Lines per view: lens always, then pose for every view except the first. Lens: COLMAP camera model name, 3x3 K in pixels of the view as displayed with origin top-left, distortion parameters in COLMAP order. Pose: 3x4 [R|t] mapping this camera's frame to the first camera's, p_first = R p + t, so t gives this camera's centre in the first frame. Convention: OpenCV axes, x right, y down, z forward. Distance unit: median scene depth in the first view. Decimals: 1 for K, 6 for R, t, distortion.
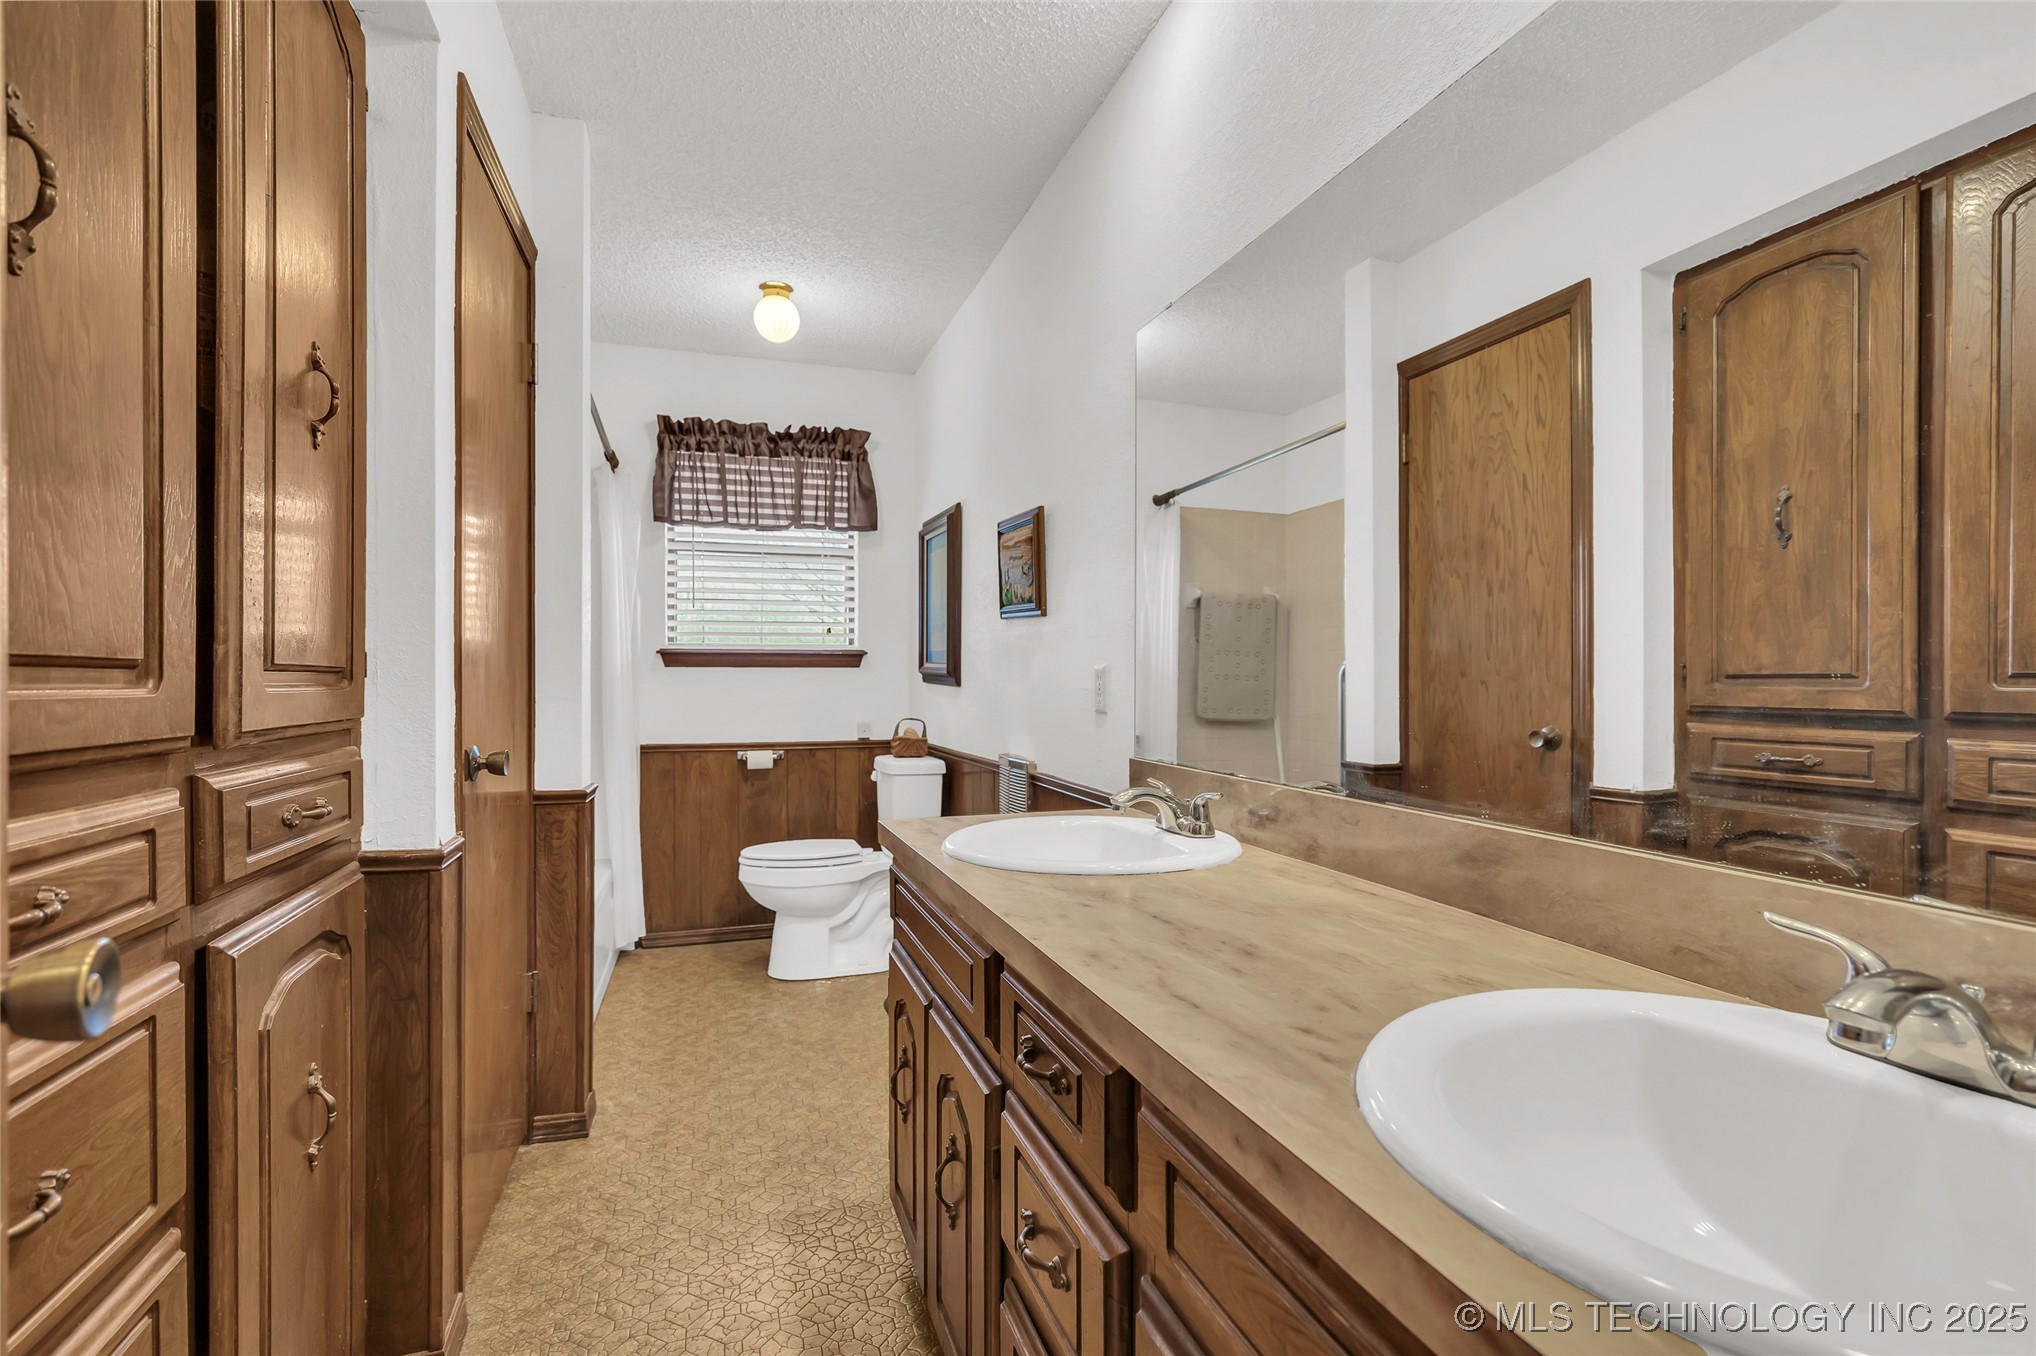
lens RADIAL K [[946.4, 0, 1011.6], [0, 946.4, 682.9], [0, 0, 1]] dist [0.000209, -0.000021]
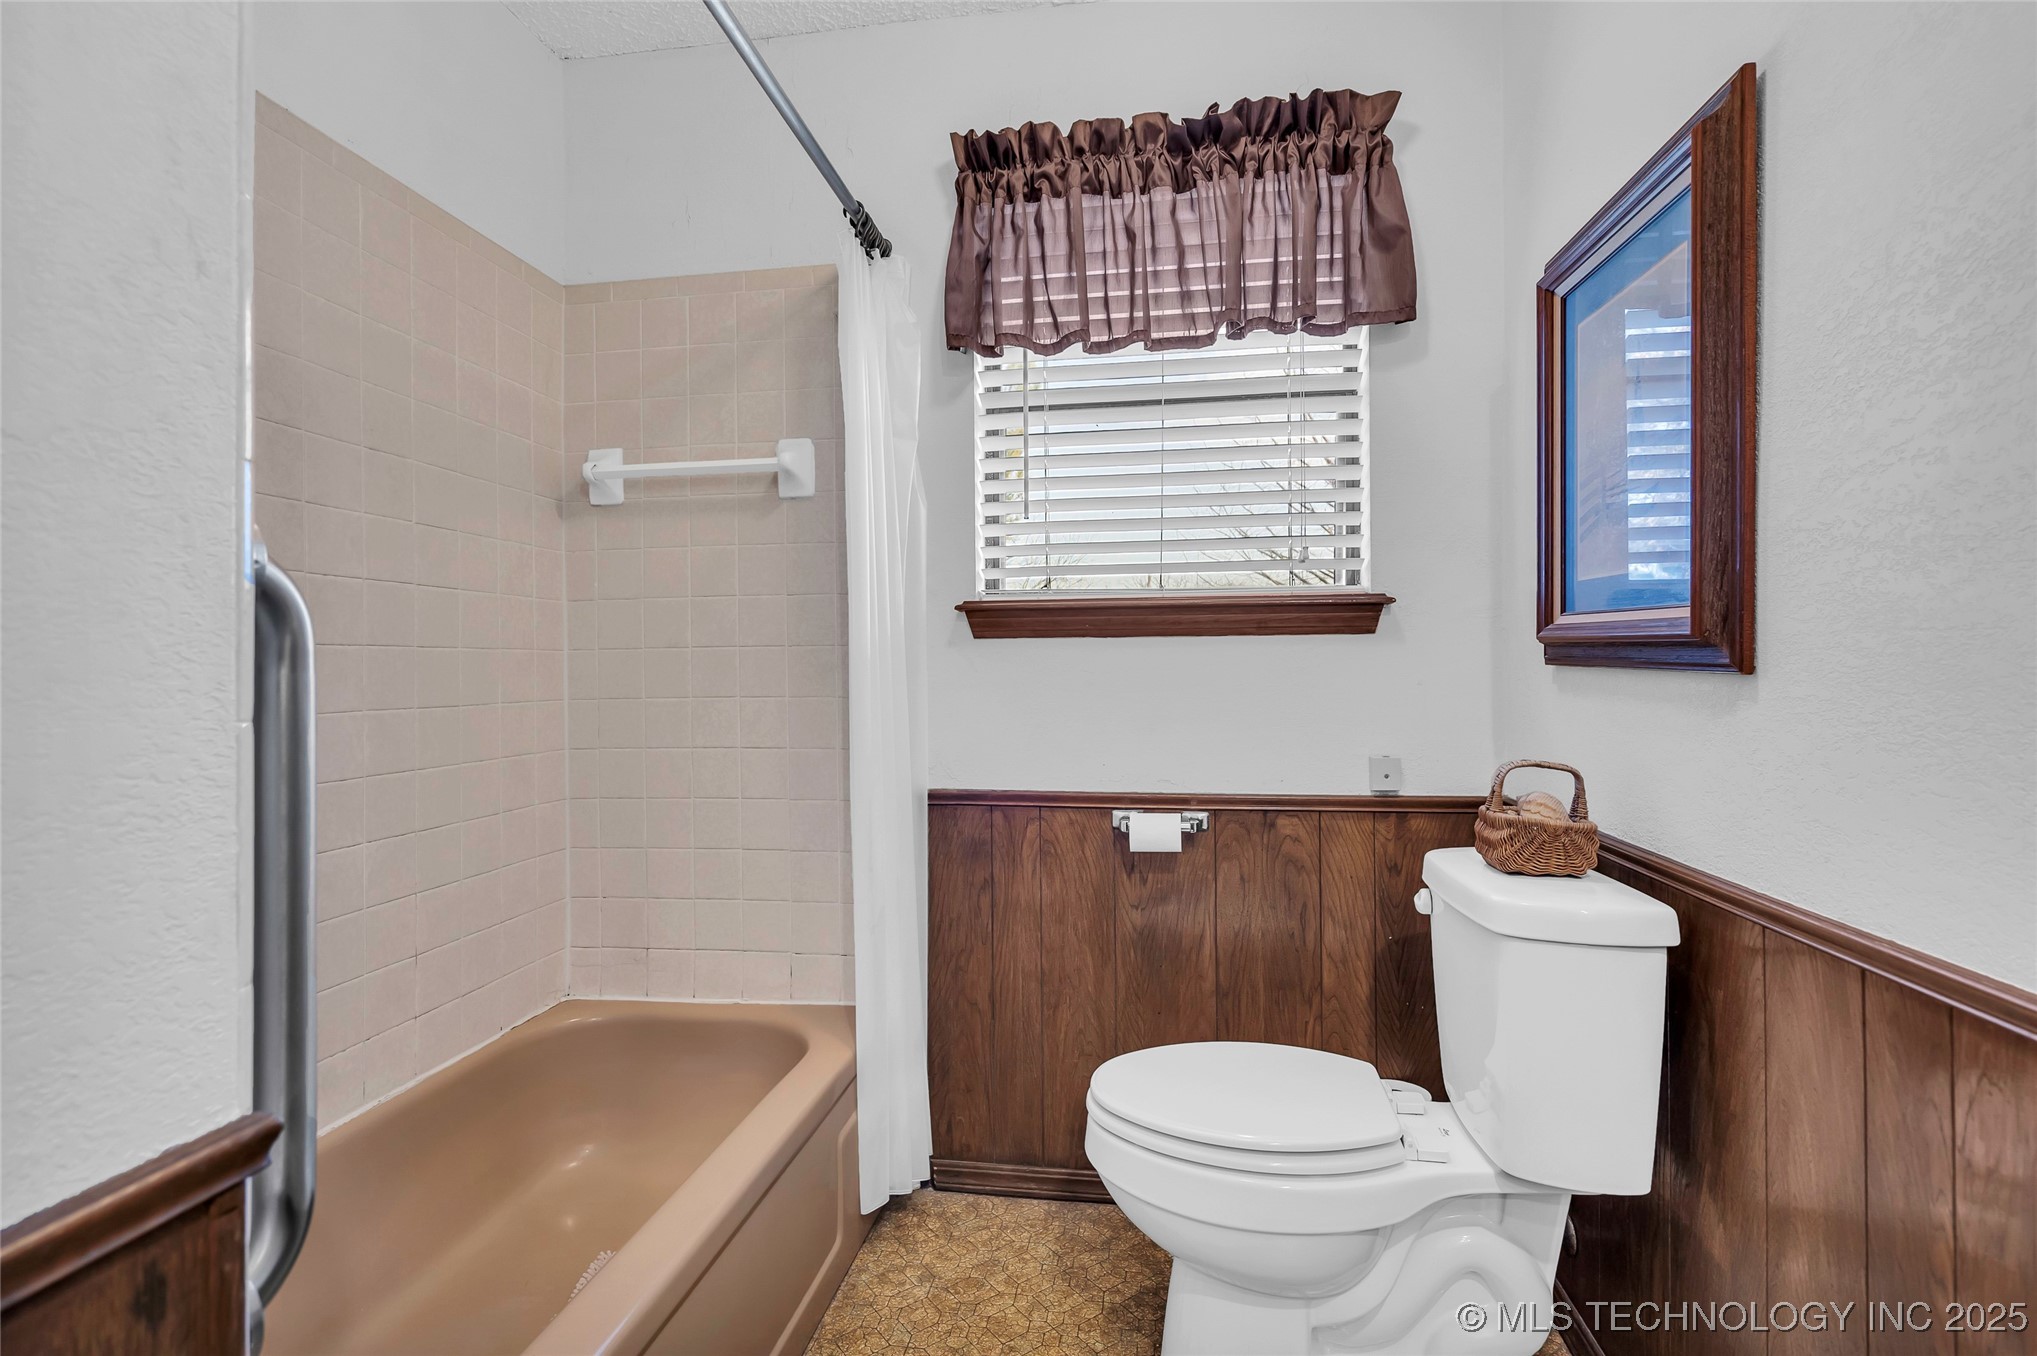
lens RADIAL K [[995.9, 0, 1020.1], [0, 995.9, 663.8], [0, 0, 1]] dist [0.021004, 0.000093]
pose [[0.895207, -0.007102, -0.445594, -0.104034], [0.006898, 0.999974, -0.002080, -0.001695], [0.445597, -0.001212, 0.895233, 0.522946]]
